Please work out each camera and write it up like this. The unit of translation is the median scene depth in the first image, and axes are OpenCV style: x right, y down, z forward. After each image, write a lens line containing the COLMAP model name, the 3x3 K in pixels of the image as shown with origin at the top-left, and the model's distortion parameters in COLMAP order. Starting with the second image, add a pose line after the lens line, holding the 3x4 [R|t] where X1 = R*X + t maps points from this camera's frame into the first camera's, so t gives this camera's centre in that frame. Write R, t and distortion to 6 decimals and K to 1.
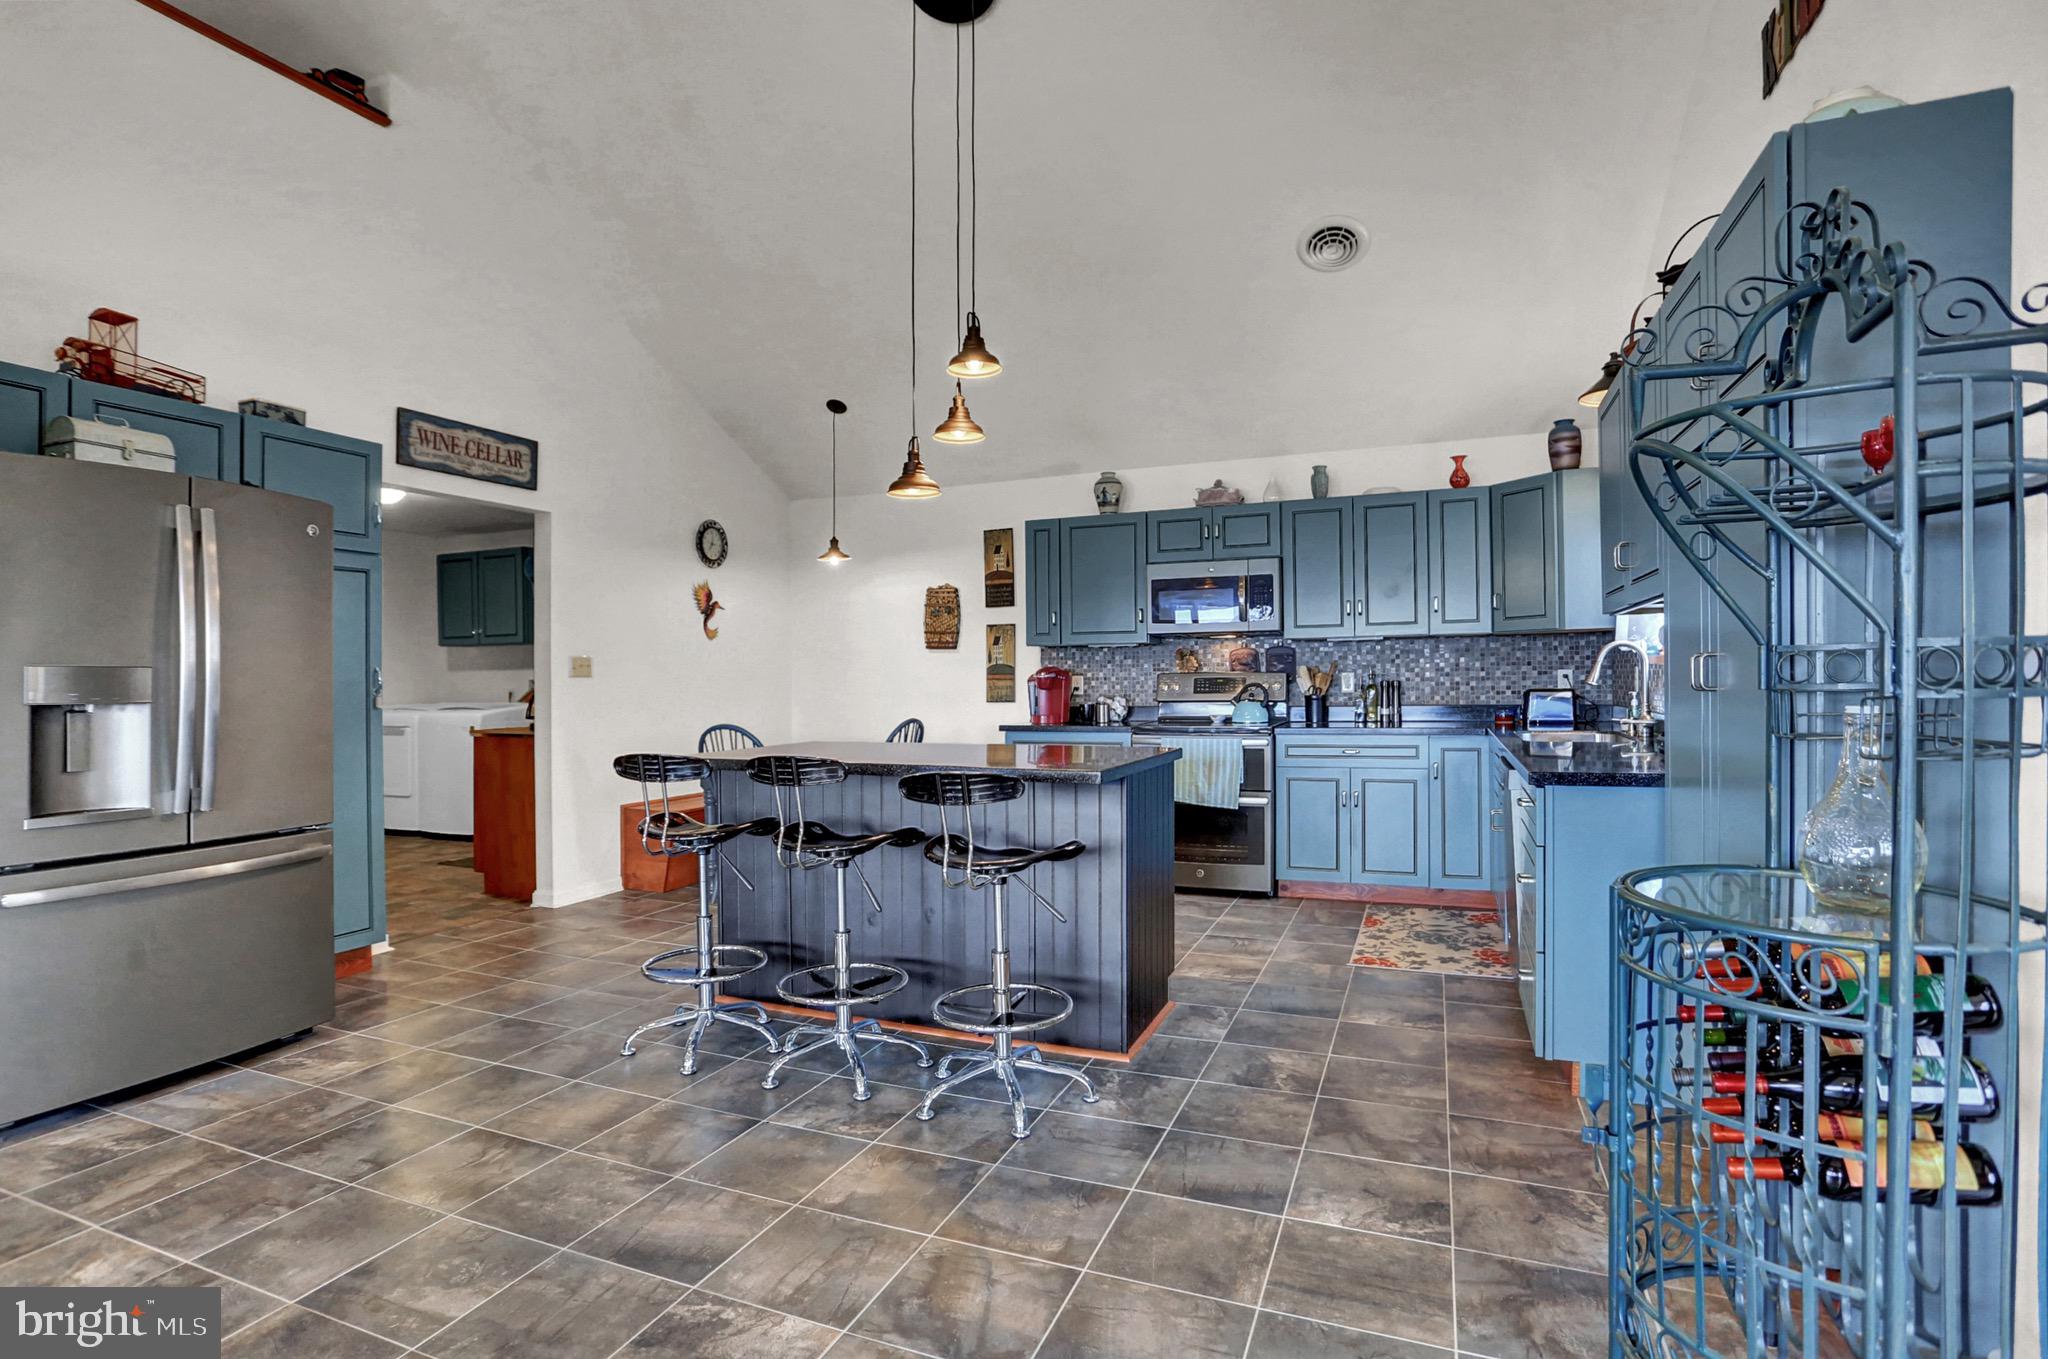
lens RADIAL K [[1016.2, 0, 1013.3], [0, 1016.2, 655.3], [0, 0, 1]] dist [-0.060108, 0.022788]
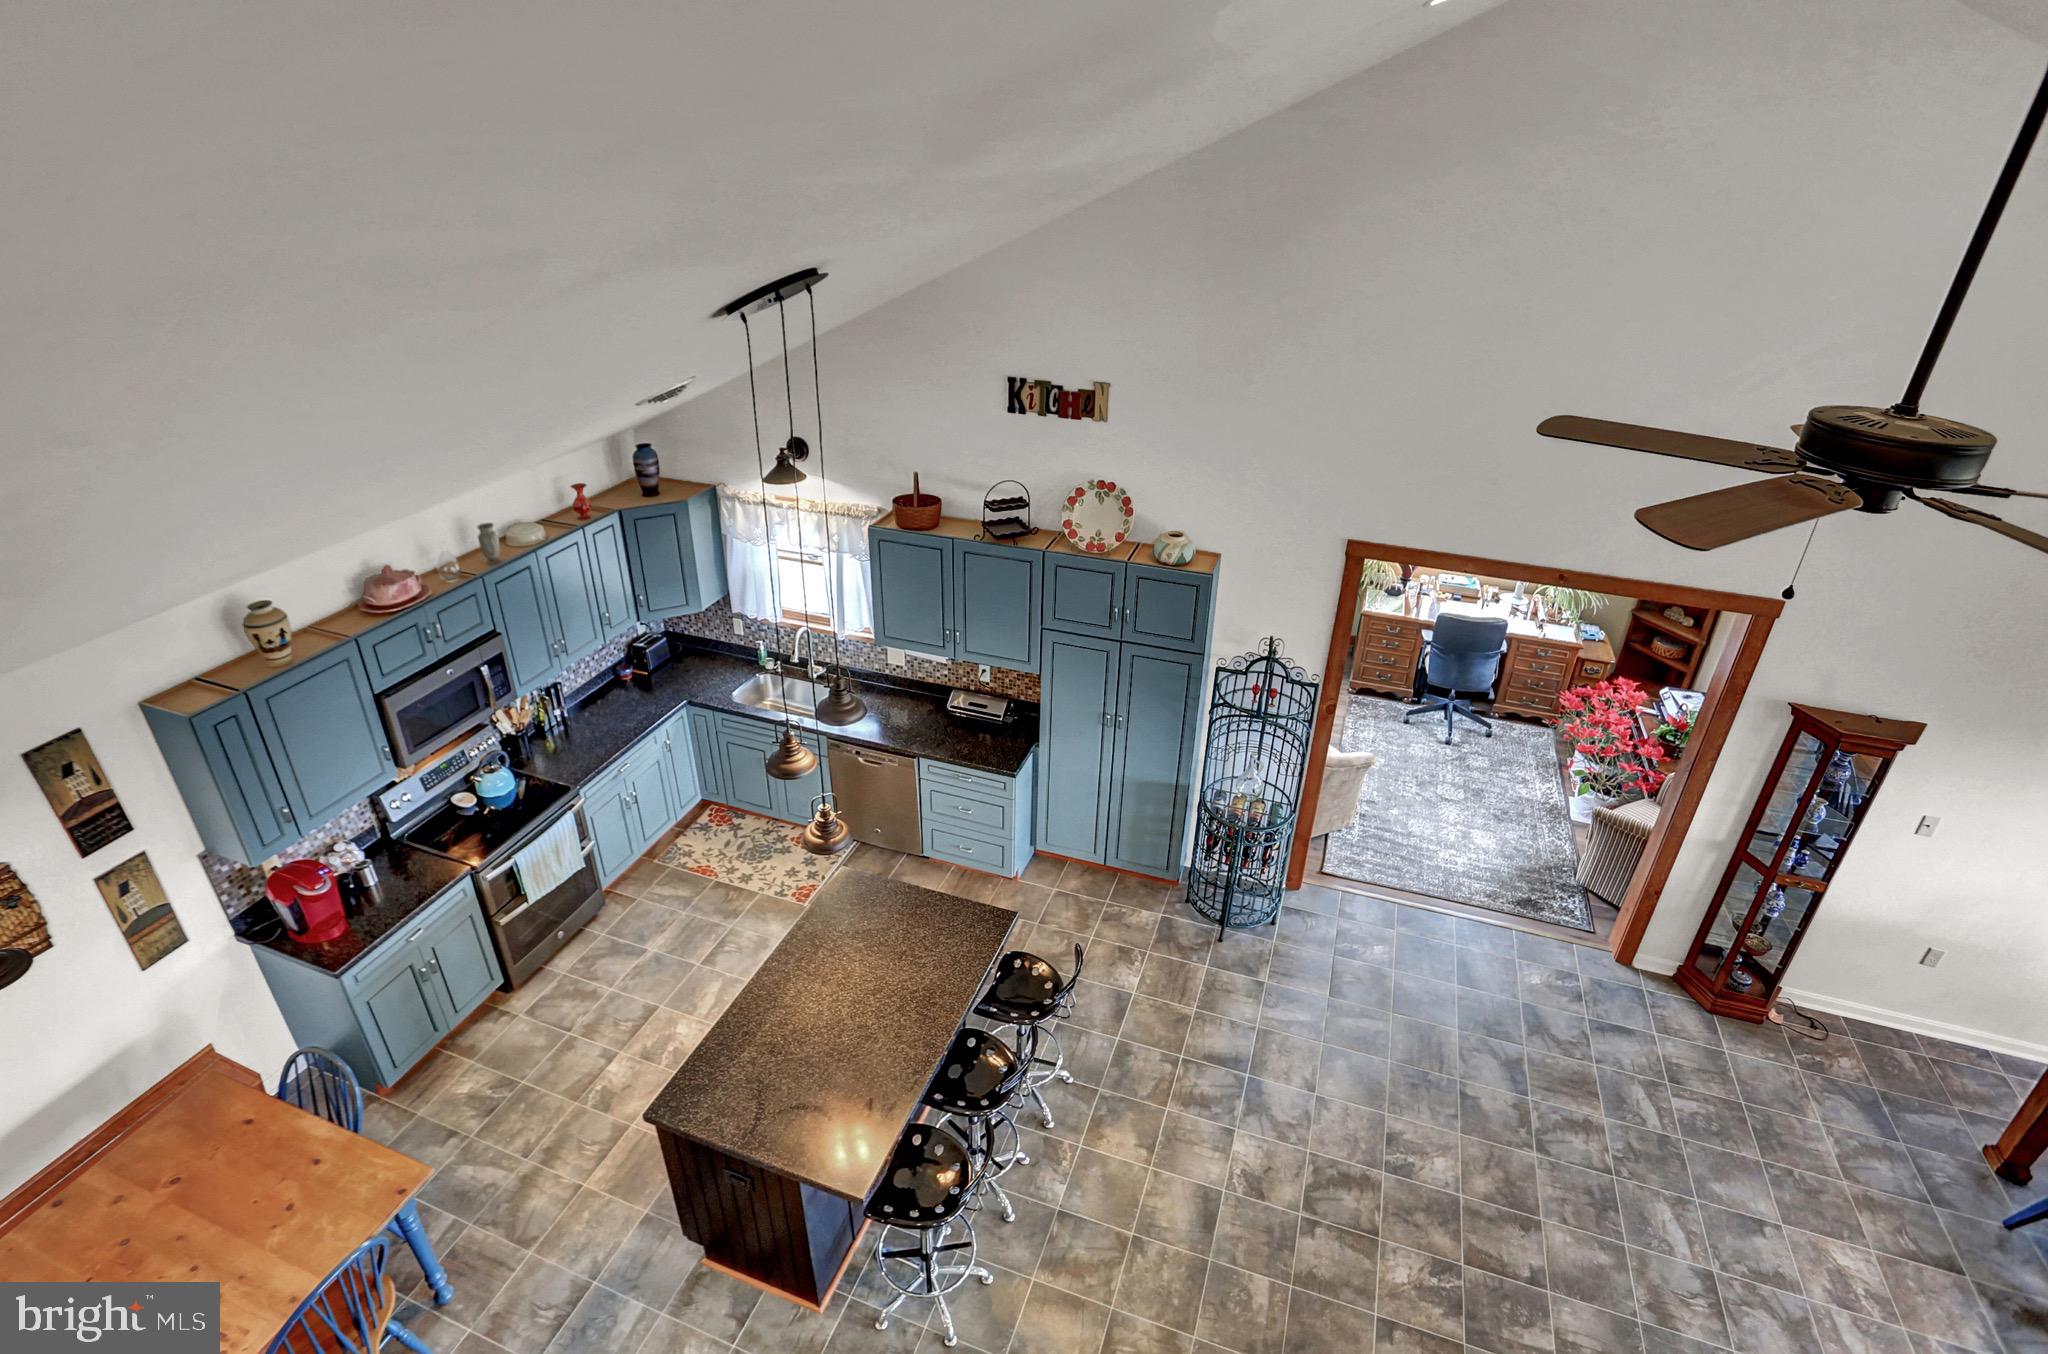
lens RADIAL K [[1016.2, 0, 1012.1], [0, 1016.2, 652.9], [0, 0, 1]] dist [-0.060108, 0.022788]
pose [[-0.042961, -0.456226, 0.888826, -0.635633], [-0.031339, 0.889825, 0.455224, -0.543681], [-0.998585, -0.008298, -0.052525, 0.571460]]
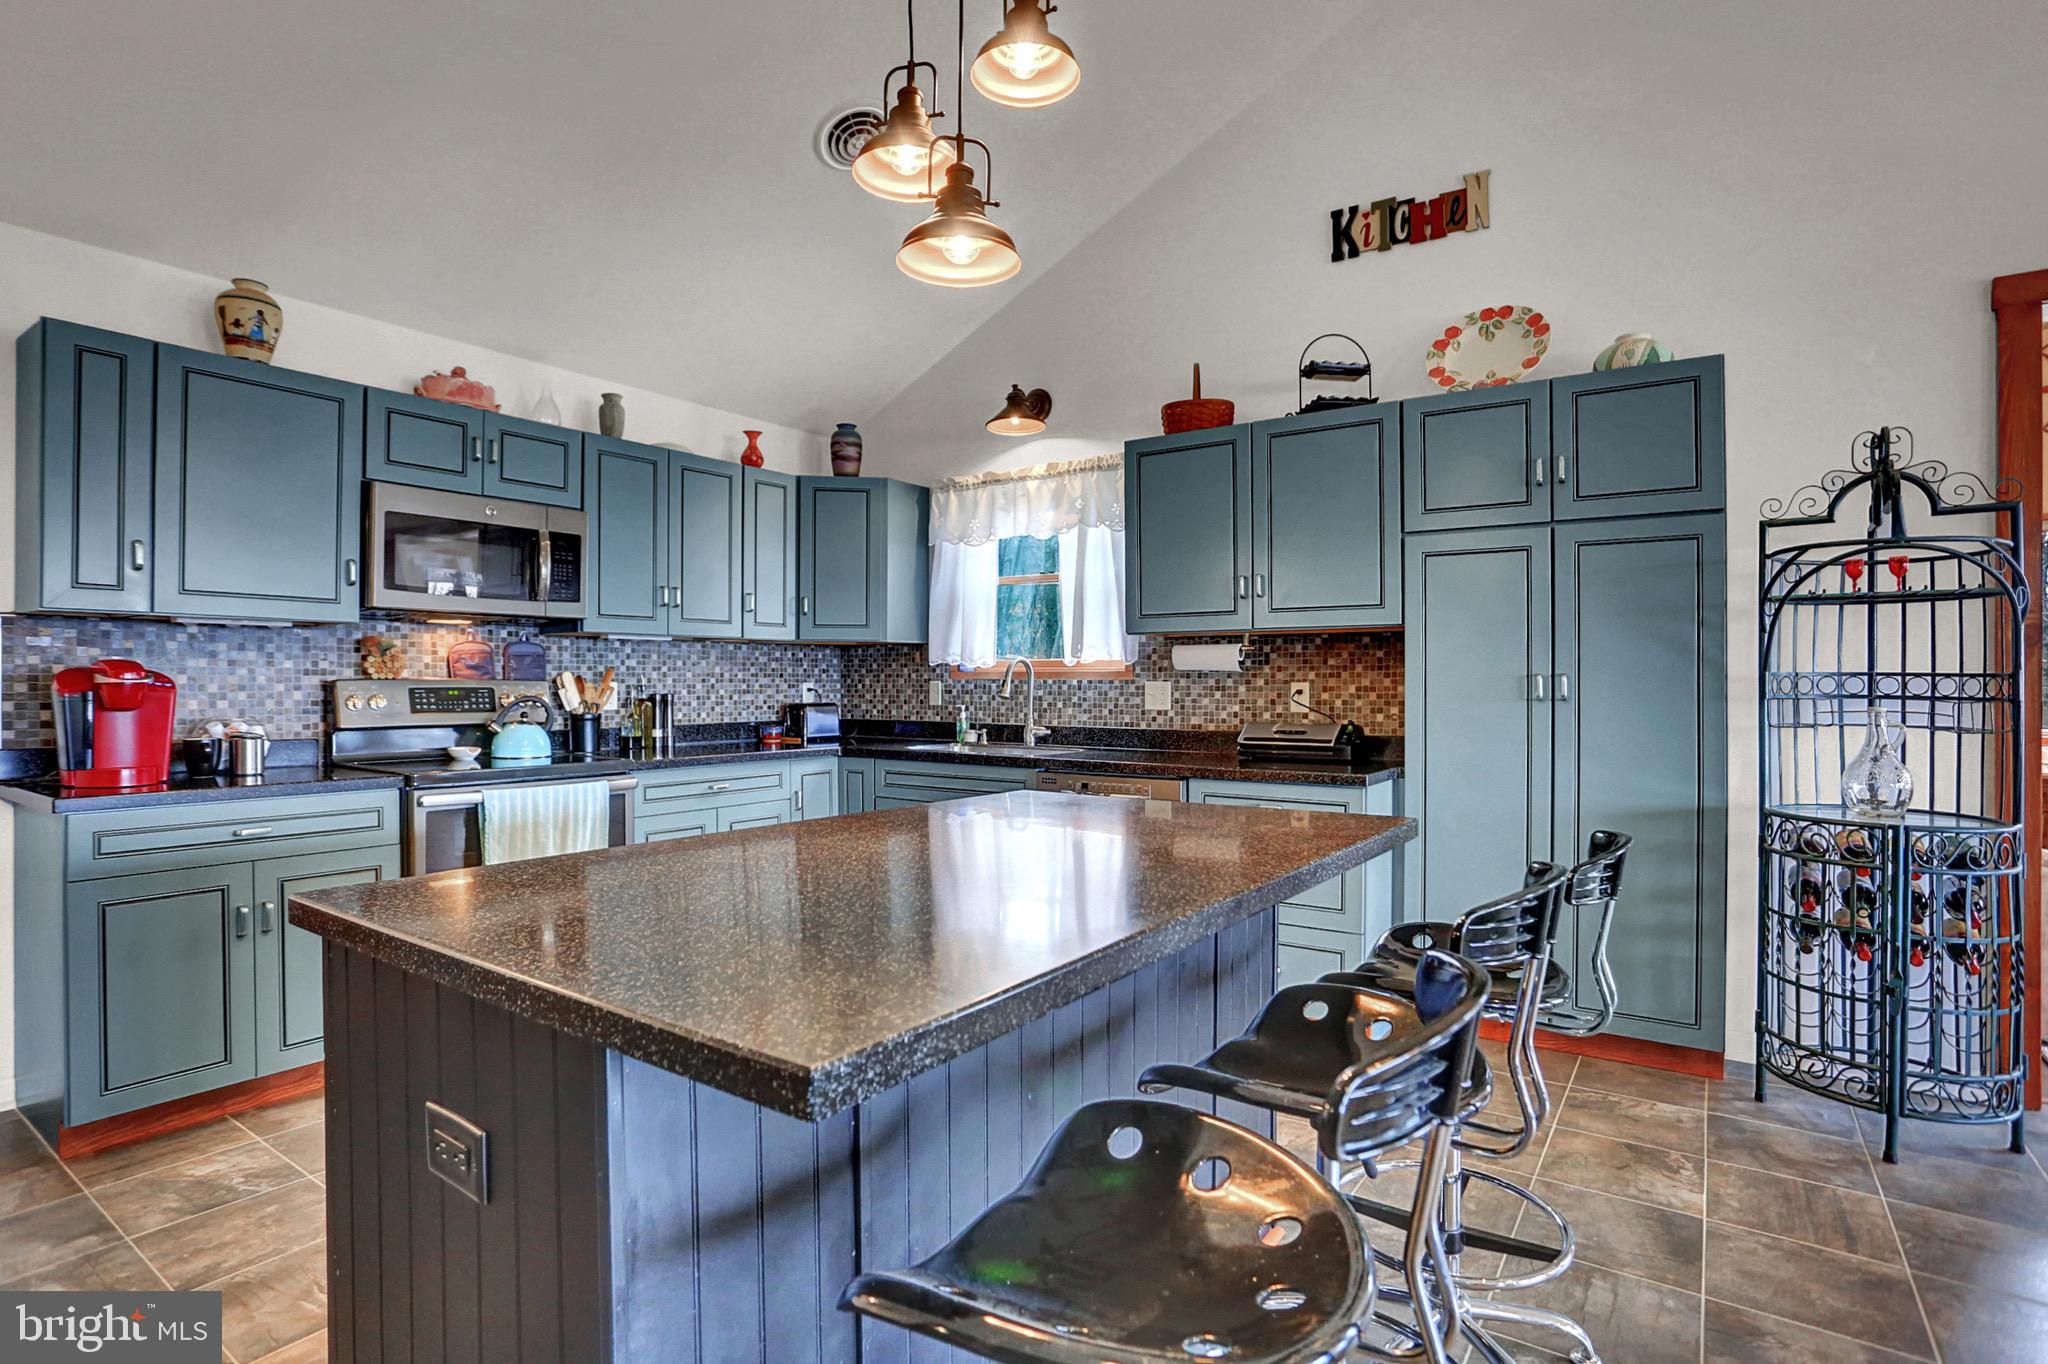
lens RADIAL K [[1016.2, 0, 1022.8], [0, 1016.2, 678.7], [0, 0, 1]] dist [-0.060108, 0.022788]
pose [[0.214107, 0.016953, 0.976663, -0.340038], [-0.024739, 0.999623, -0.011928, 0.016406], [-0.976497, -0.021607, 0.214445, 0.578701]]
